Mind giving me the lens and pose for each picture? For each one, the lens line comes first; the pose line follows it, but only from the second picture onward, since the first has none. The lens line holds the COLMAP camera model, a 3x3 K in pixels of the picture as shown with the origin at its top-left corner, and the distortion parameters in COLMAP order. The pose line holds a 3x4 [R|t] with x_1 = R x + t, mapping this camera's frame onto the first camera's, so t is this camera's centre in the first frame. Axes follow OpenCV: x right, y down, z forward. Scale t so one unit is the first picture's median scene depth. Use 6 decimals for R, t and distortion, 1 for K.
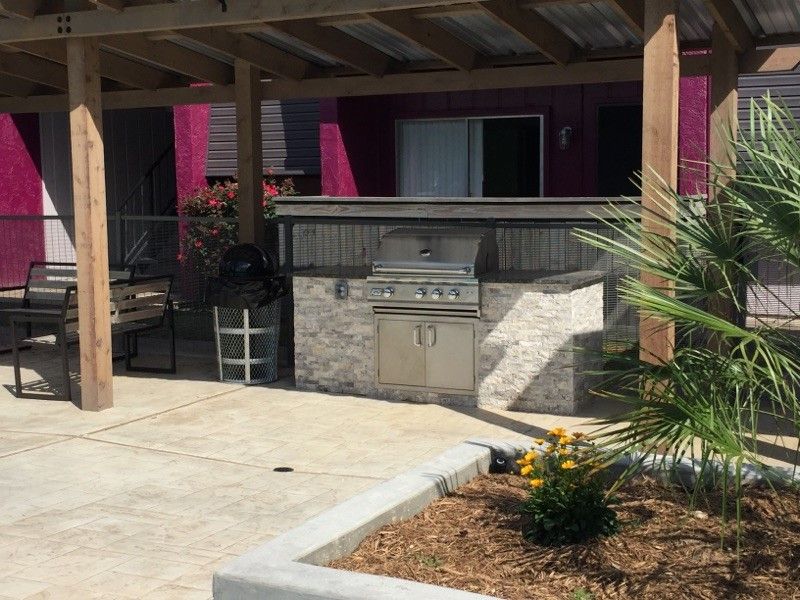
lens RADIAL K [[1114.0, 0, 400.0], [0, 1114.0, 300.0], [0, 0, 1]] dist [0.015251, -0.008246]
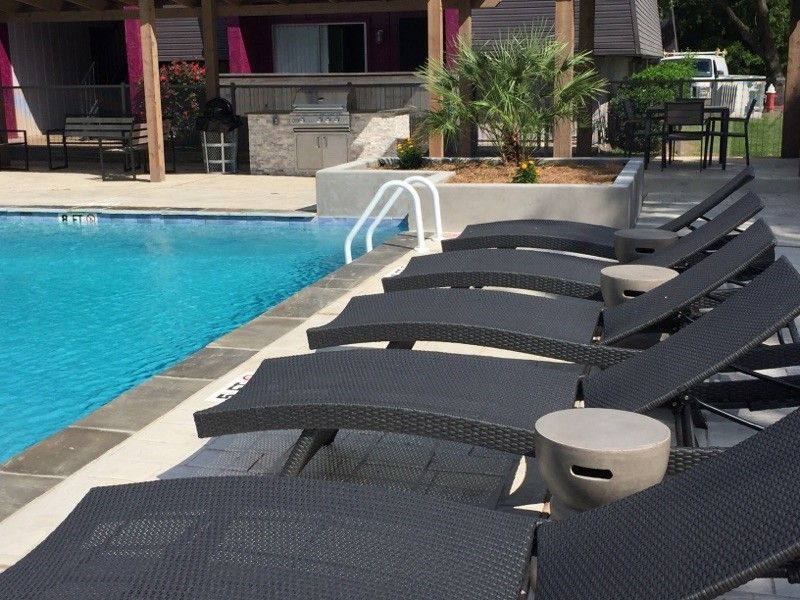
lens RADIAL K [[1114.0, 0, 400.0], [0, 1114.0, 300.0], [0, 0, 1]] dist [0.015251, -0.008246]
pose [[0.978629, -0.049530, 0.199582, -0.234285], [0.029424, 0.994300, 0.102475, 0.104830], [-0.203520, -0.094413, 0.974508, -0.914374]]
